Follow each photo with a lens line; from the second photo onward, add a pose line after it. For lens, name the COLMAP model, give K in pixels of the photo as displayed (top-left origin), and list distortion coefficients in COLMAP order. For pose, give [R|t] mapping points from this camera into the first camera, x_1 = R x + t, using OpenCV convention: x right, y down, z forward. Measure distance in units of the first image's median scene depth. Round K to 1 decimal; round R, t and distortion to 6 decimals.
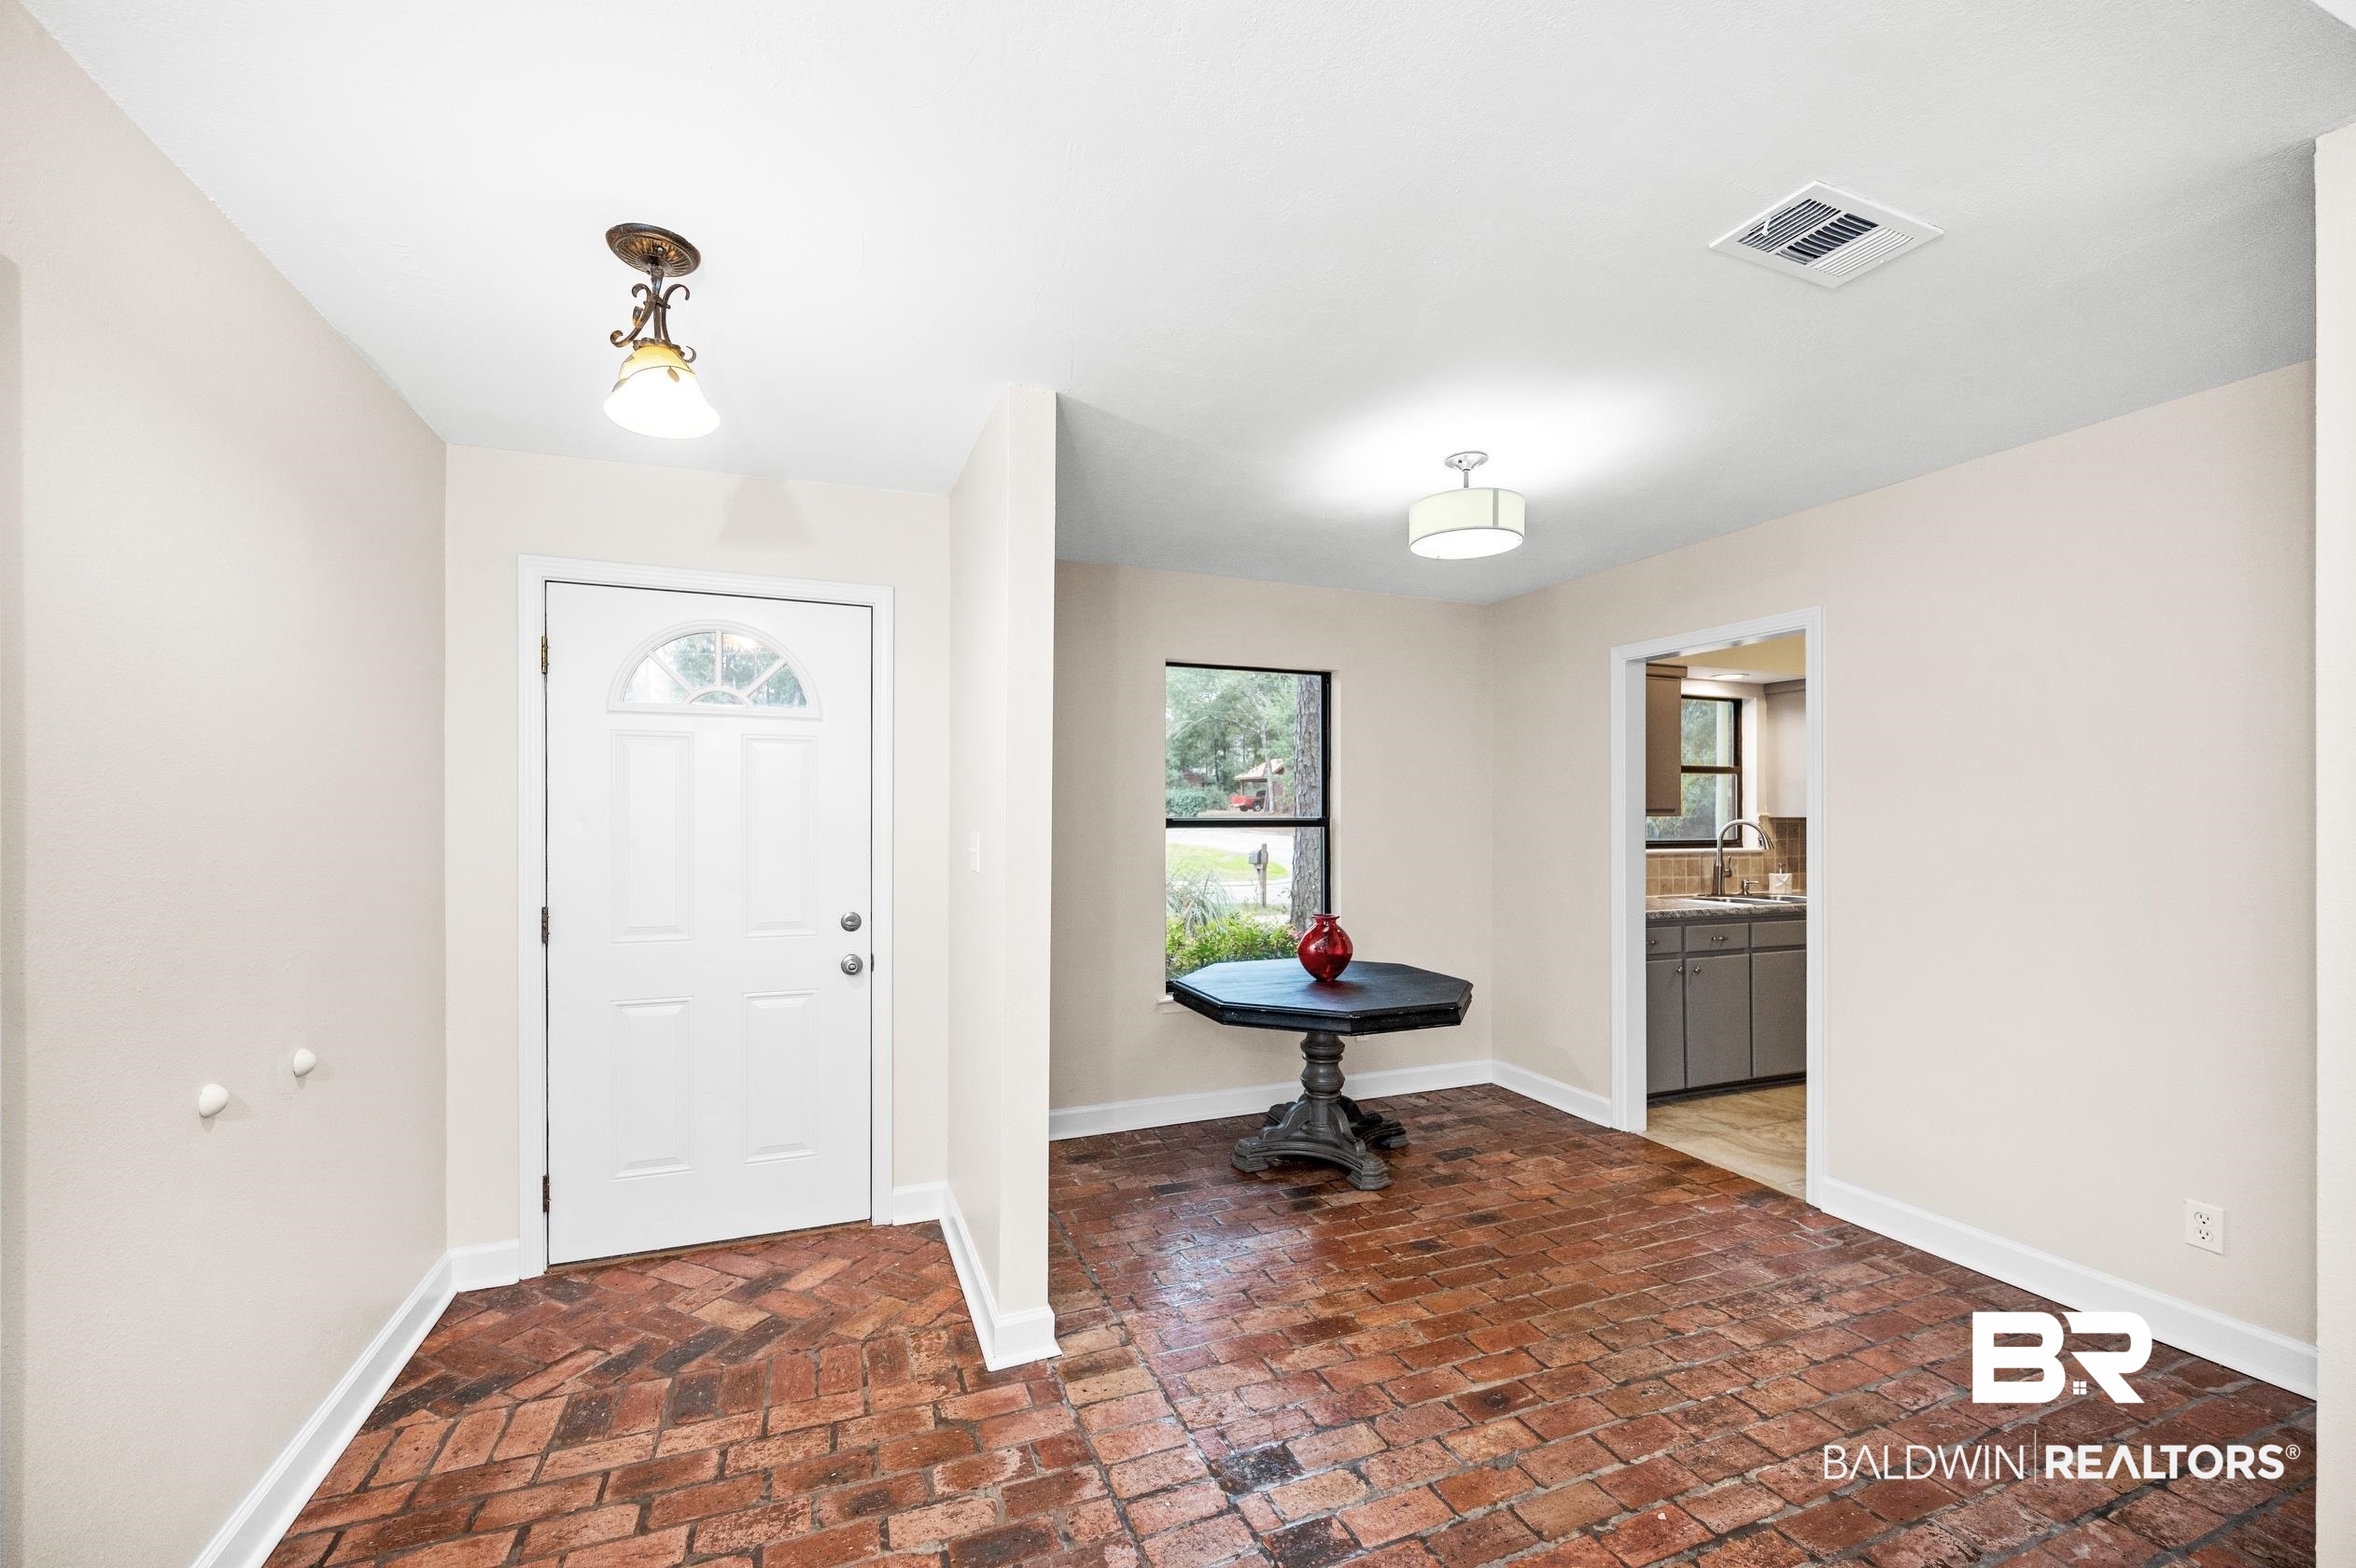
lens RADIAL K [[941.5, 0, 1179.6], [0, 941.5, 813.8], [0, 0, 1]] dist [-0.001125, -0.000199]
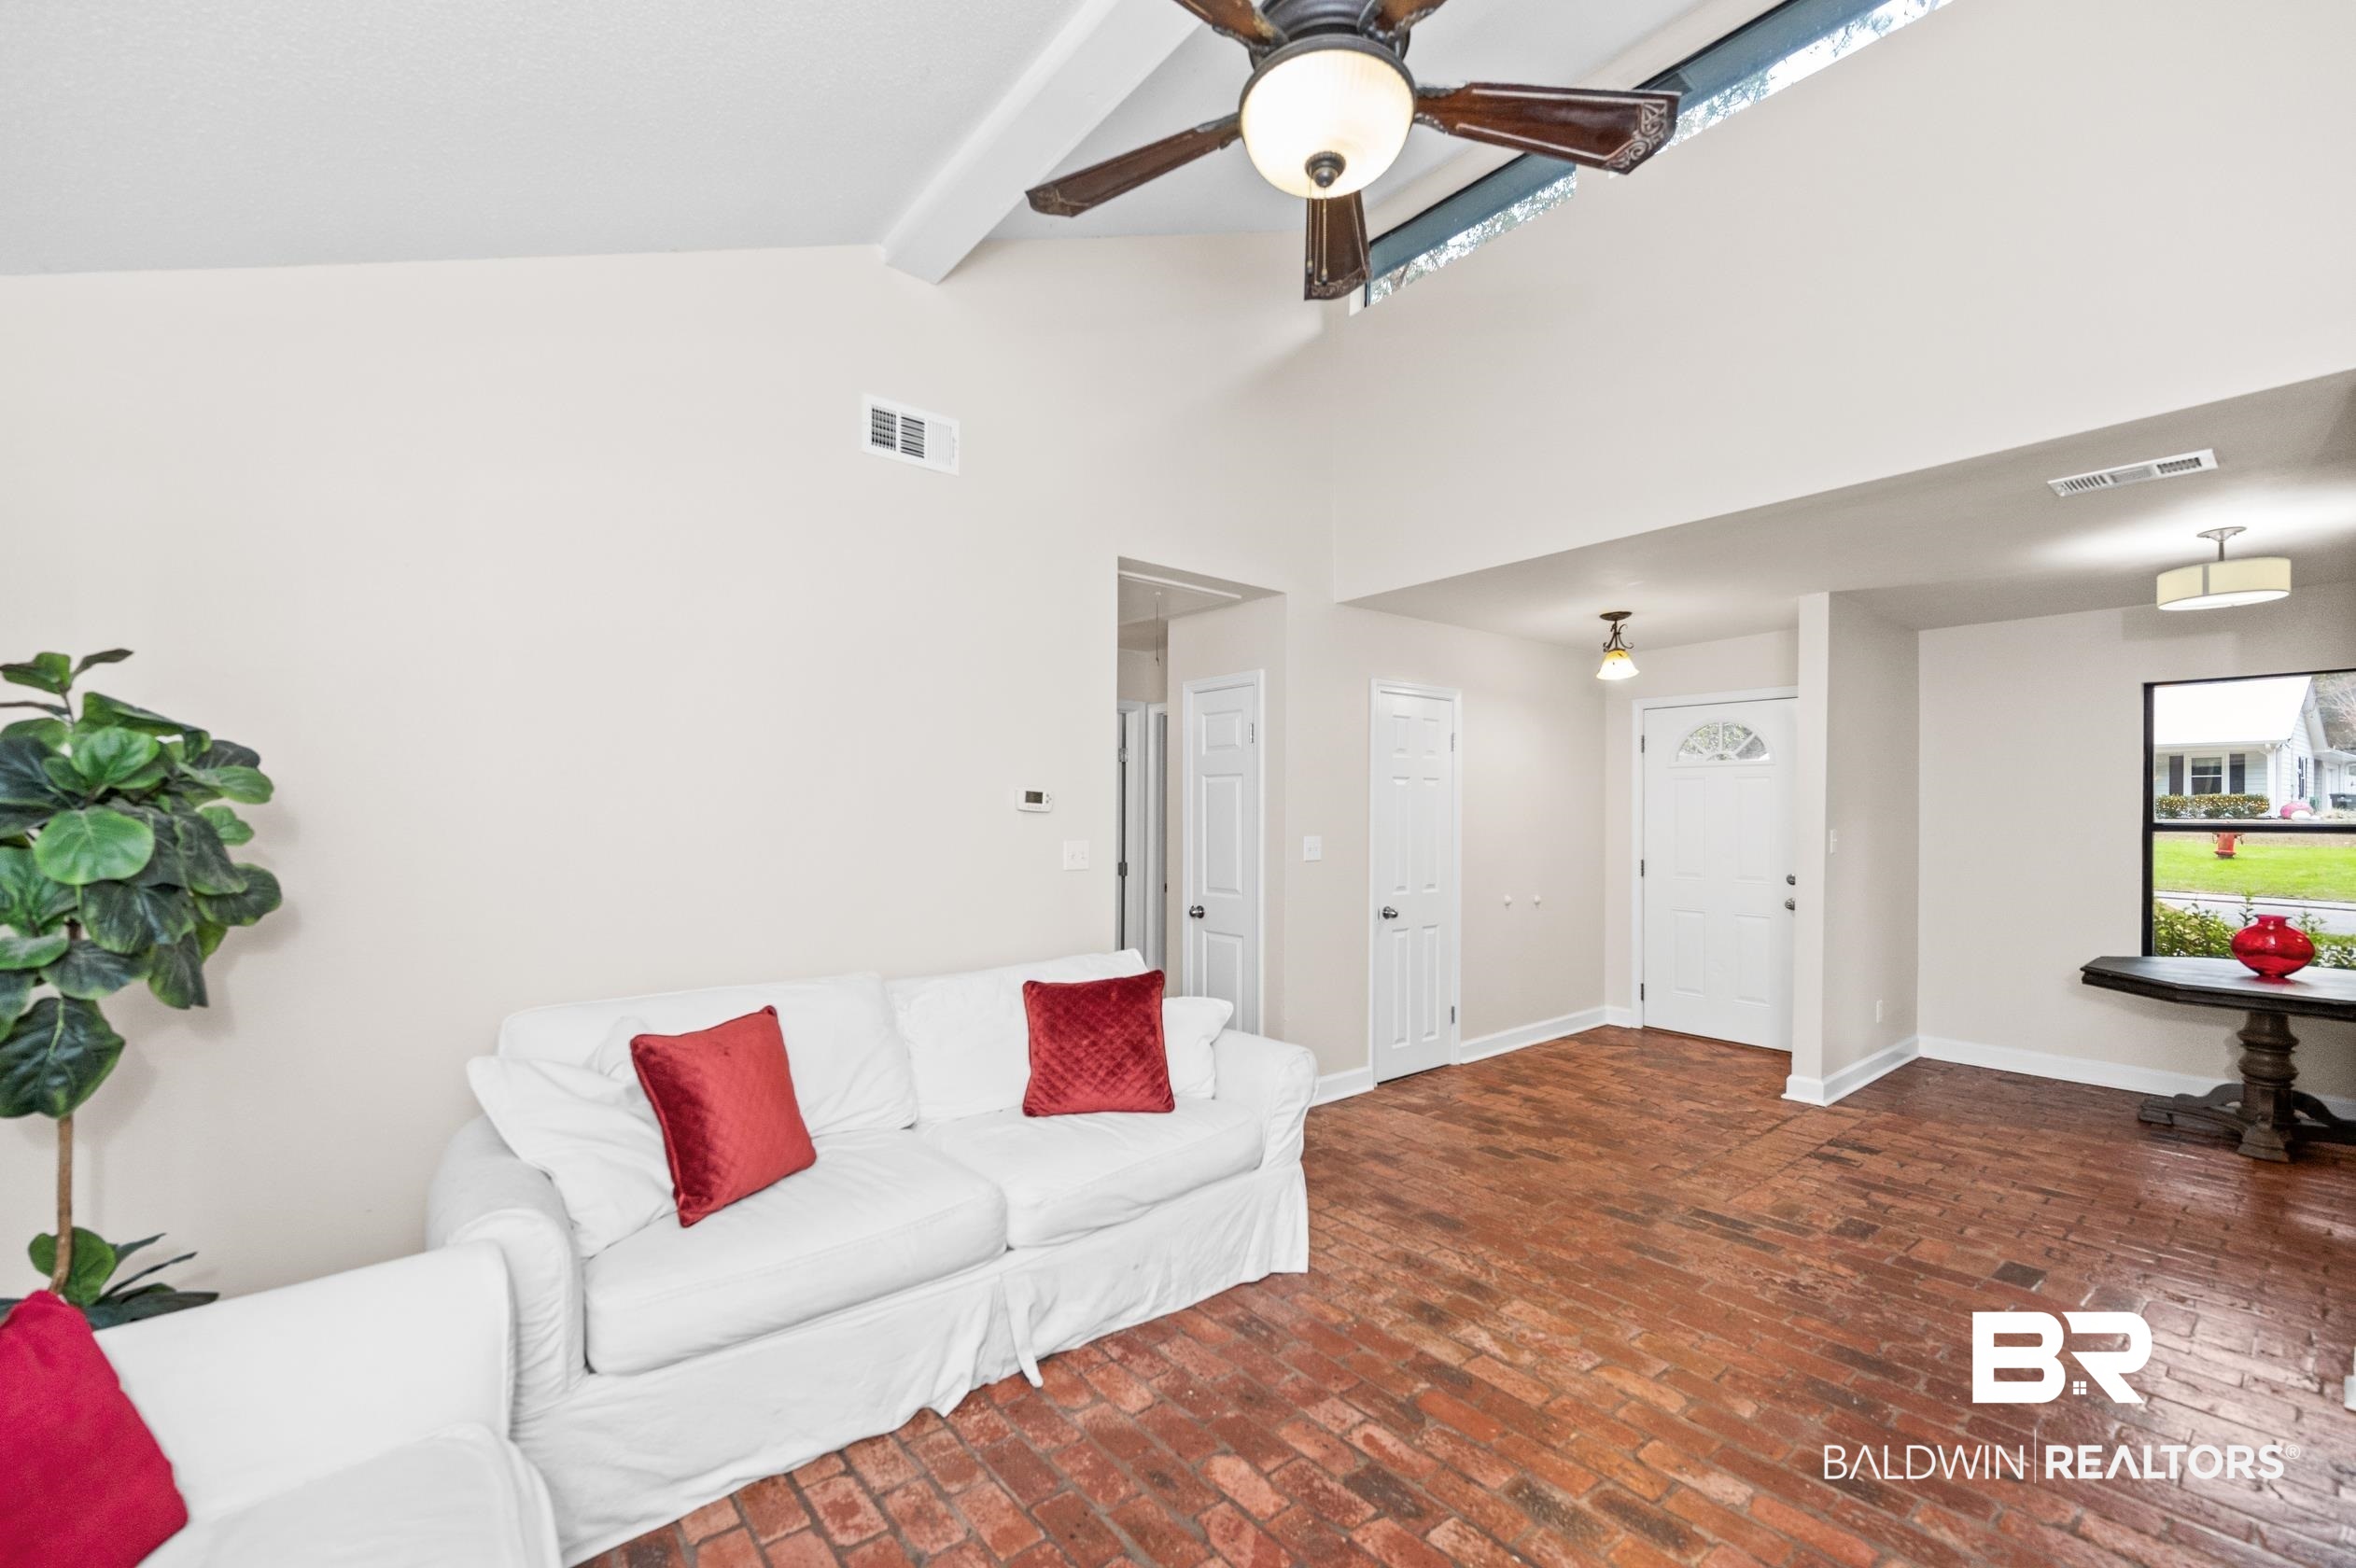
lens RADIAL K [[941.5, 0, 1179.6], [0, 941.5, 813.8], [0, 0, 1]] dist [-0.001125, -0.000199]
pose [[0.293157, 0.000196, -0.956064, 1.321392], [-0.005387, 0.999984, -0.001447, 0.001377], [0.956049, 0.005575, 0.293154, -0.800806]]
